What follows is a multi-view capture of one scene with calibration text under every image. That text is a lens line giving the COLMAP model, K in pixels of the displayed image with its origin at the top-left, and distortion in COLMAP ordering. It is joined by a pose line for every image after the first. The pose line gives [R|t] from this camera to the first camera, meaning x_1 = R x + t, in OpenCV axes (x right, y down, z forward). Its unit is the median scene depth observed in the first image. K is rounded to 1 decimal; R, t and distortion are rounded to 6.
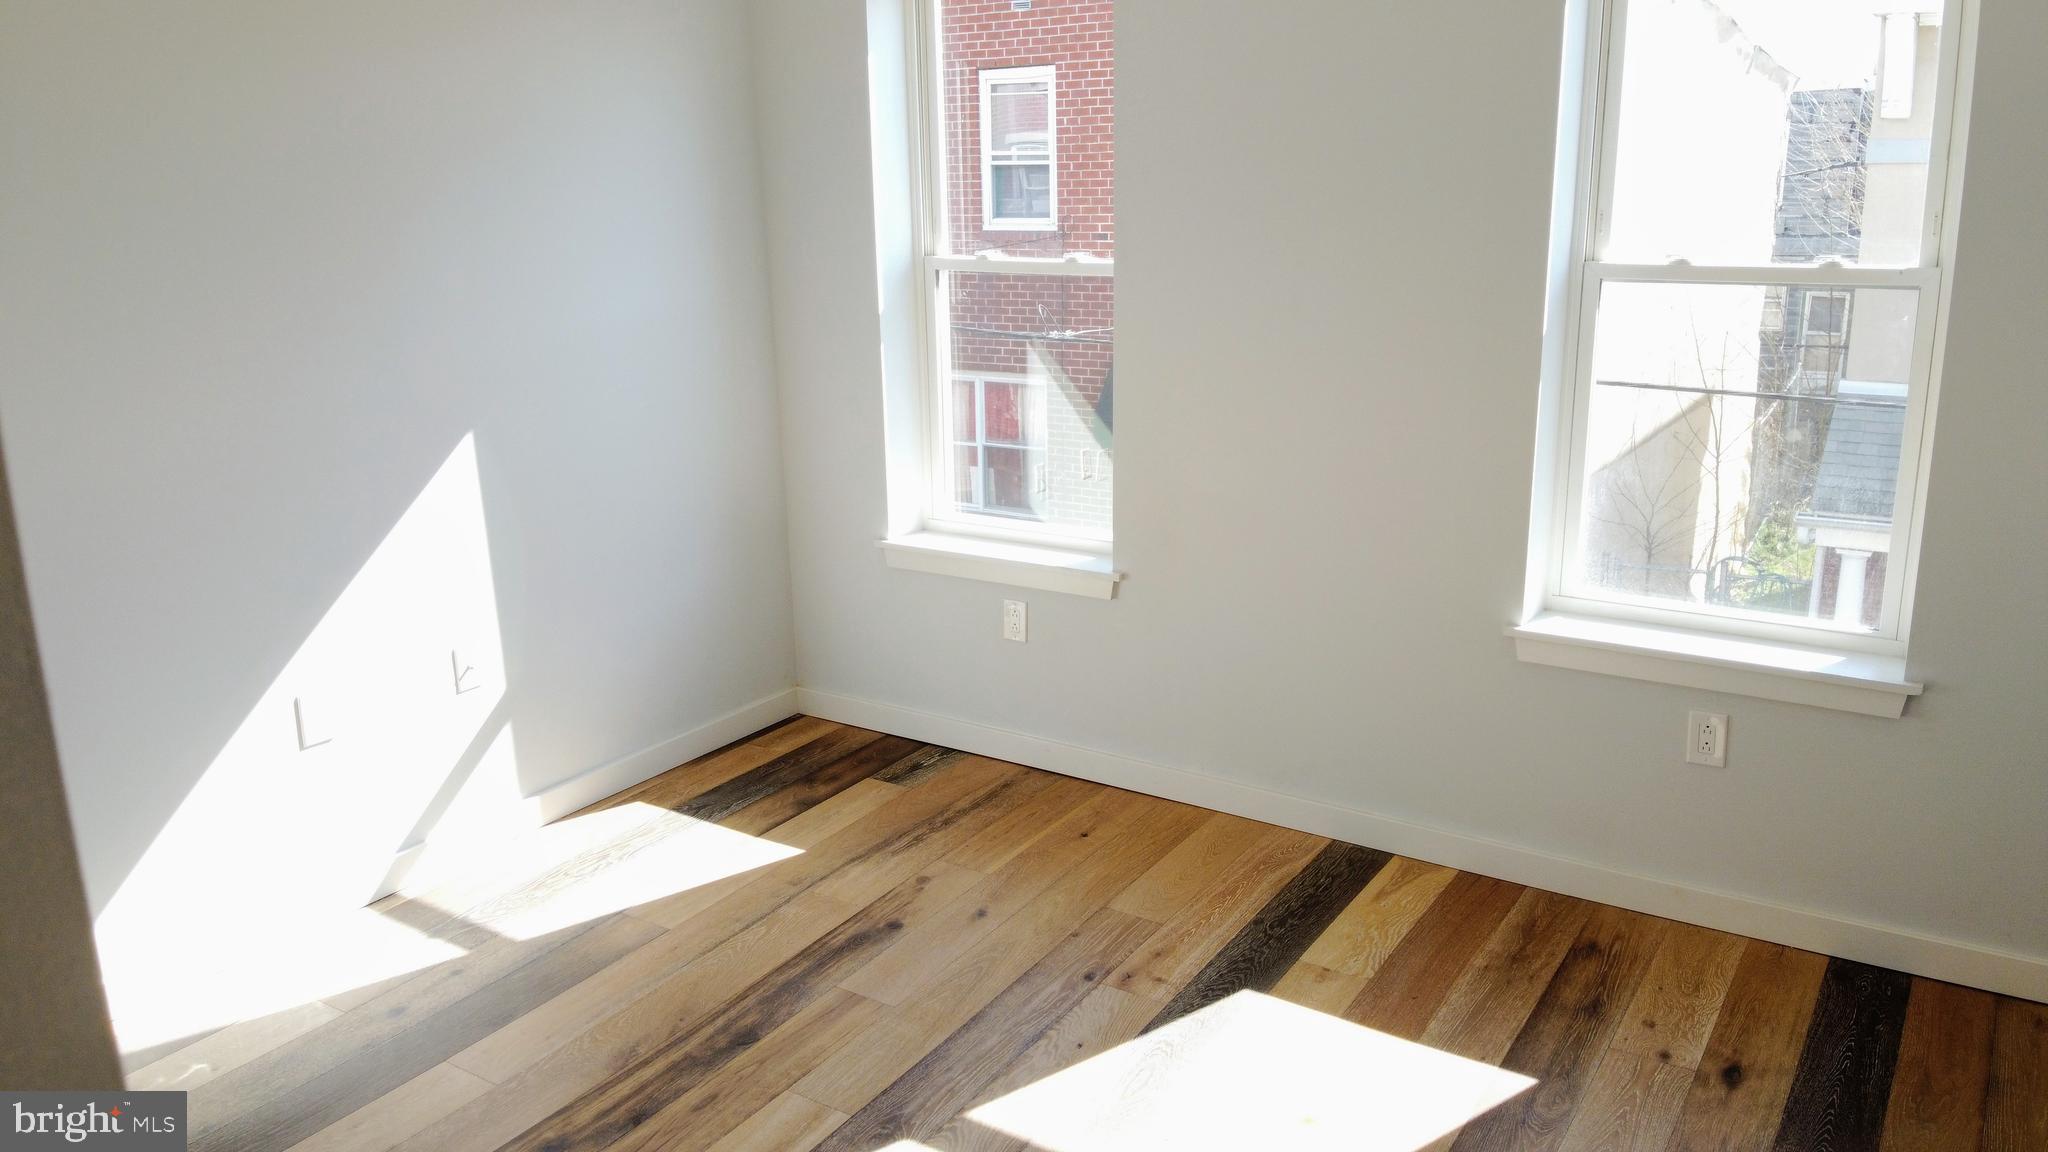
lens RADIAL K [[1509.6, 0, 1024.0], [0, 1509.6, 576.0], [0, 0, 1]] dist [0.154809, -0.355156]
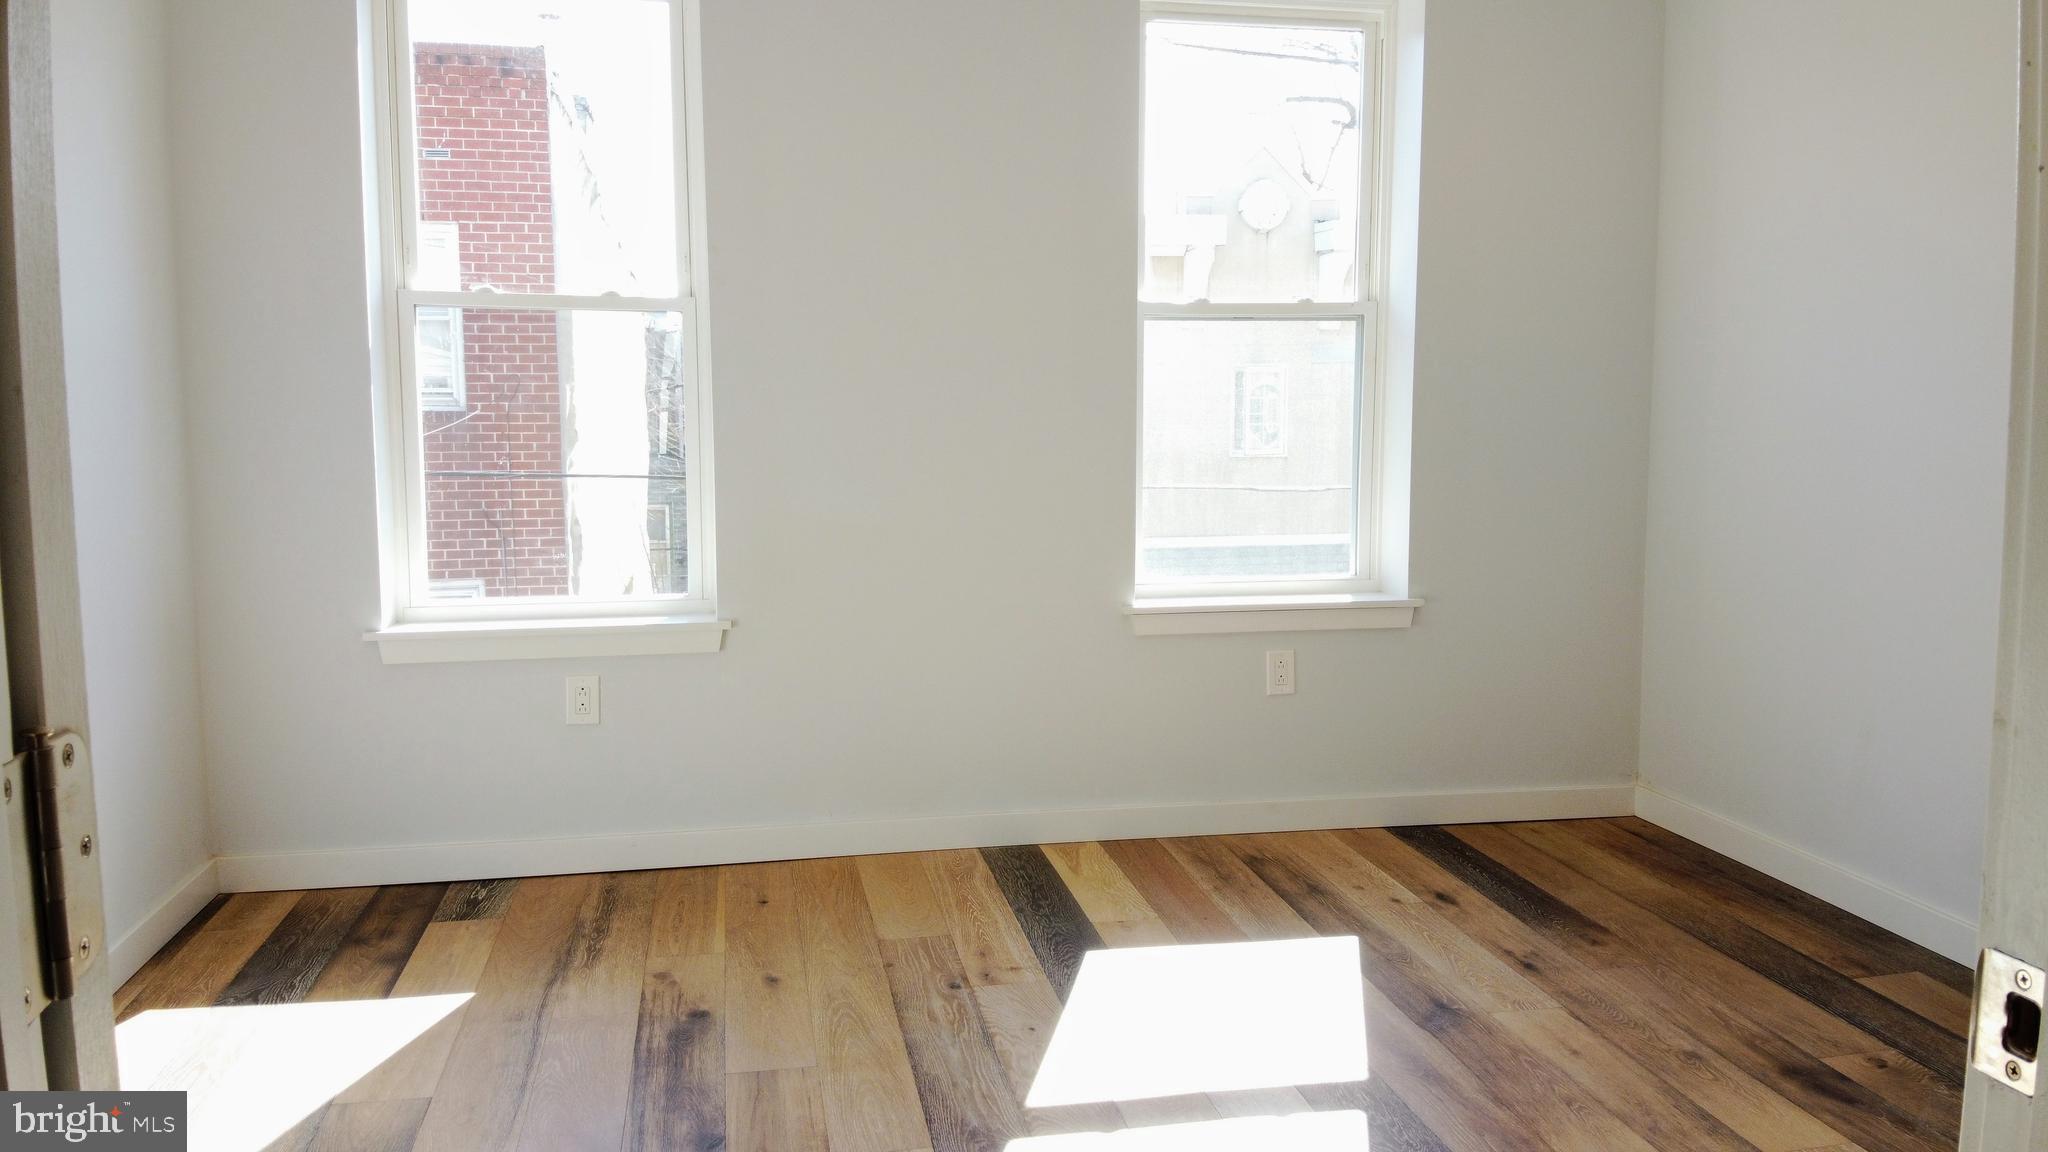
lens RADIAL K [[1509.6, 0, 1024.0], [0, 1509.6, 576.0], [0, 0, 1]] dist [0.154809, -0.355156]
pose [[0.702462, -0.049655, 0.709987, -0.545431], [0.170693, 0.980203, -0.100331, 0.111386], [-0.690950, 0.191669, 0.697031, 0.257164]]
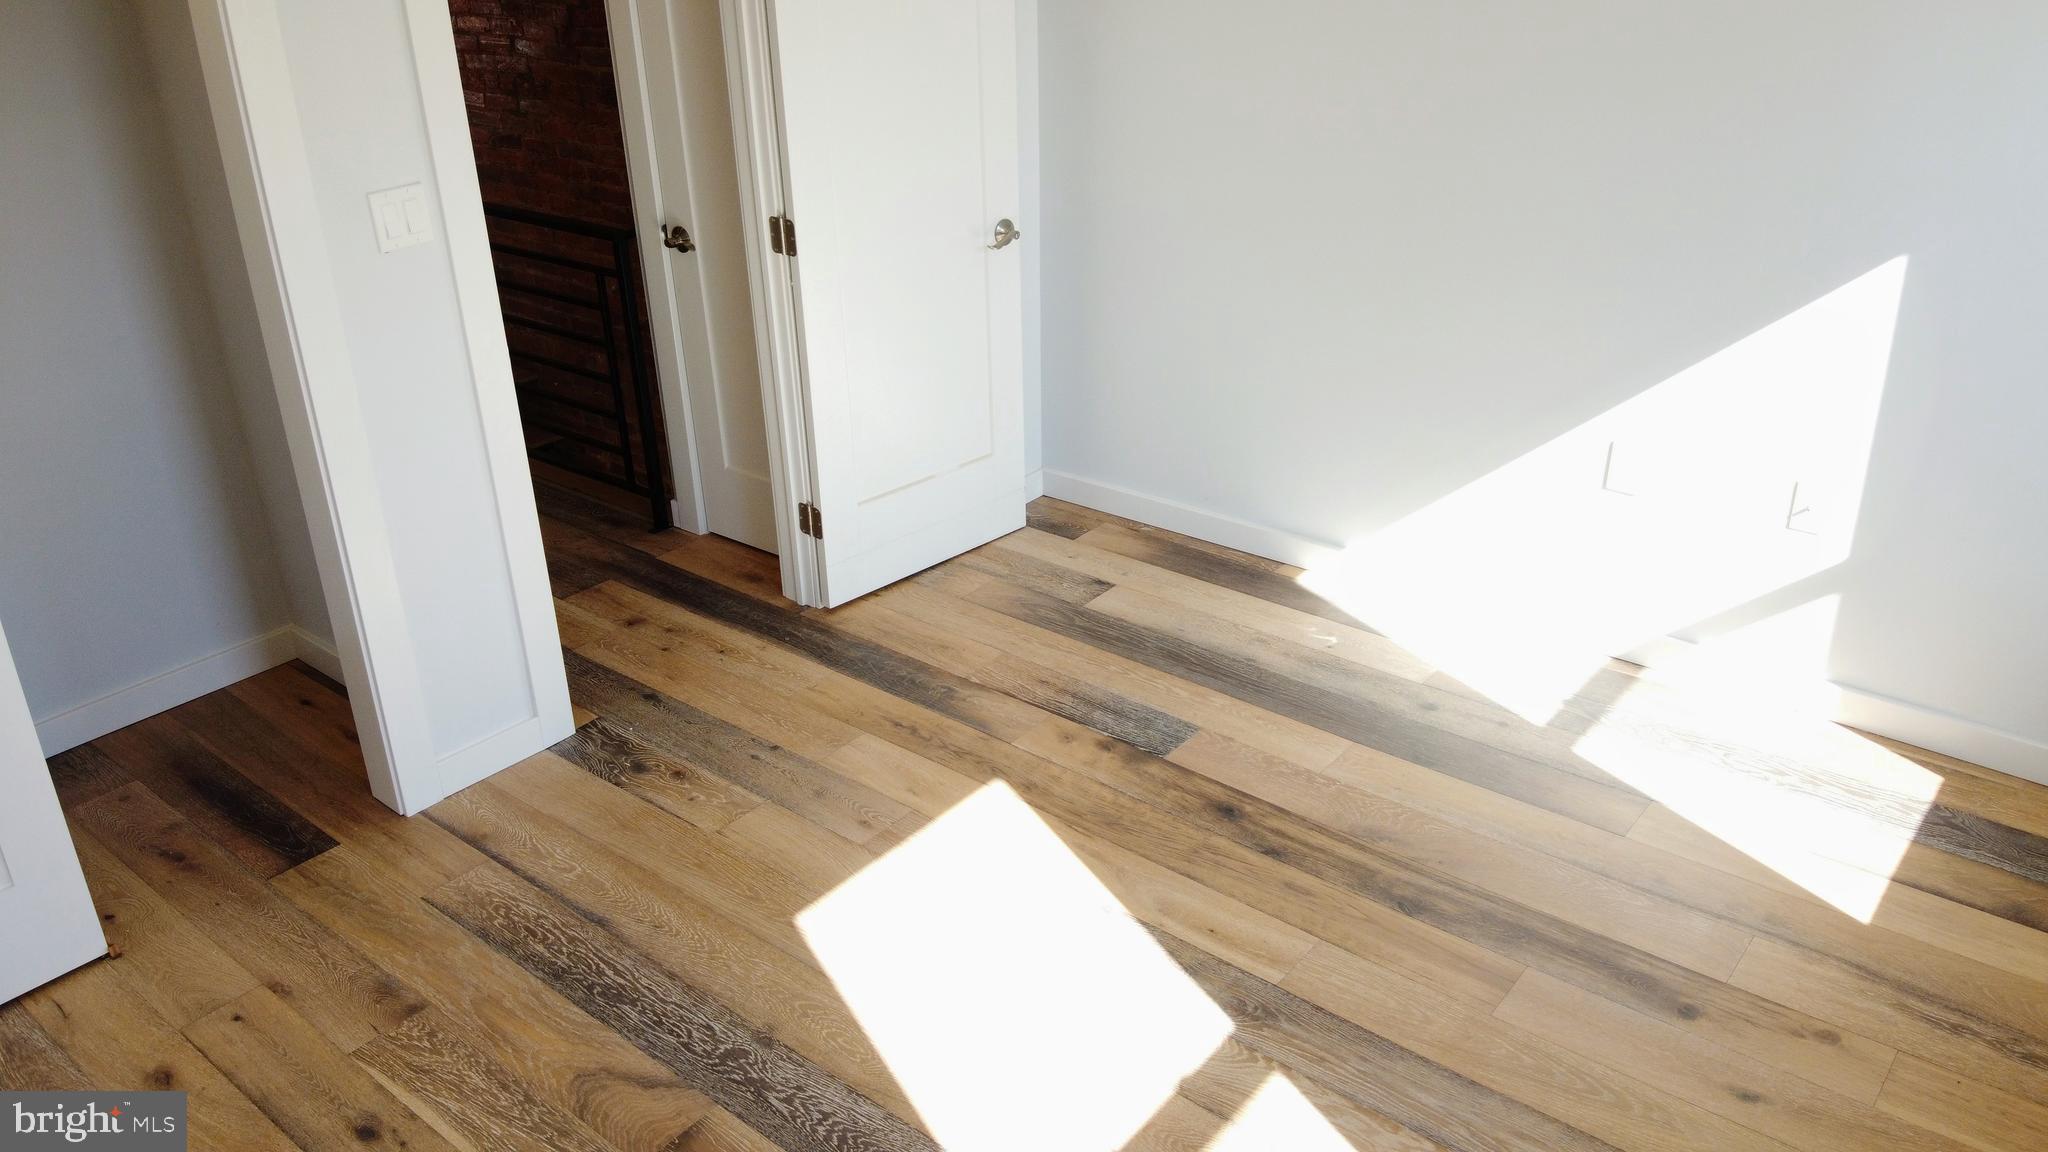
lens RADIAL K [[1536.4, 0, 1020.5], [0, 1536.4, 581.5], [0, 0, 1]] dist [0.085159, -0.165166]
pose [[-0.116777, 0.451088, -0.884807, 0.533723], [-0.234609, 0.853159, 0.465917, -0.227725], [0.965050, 0.261992, 0.006200, 0.635284]]
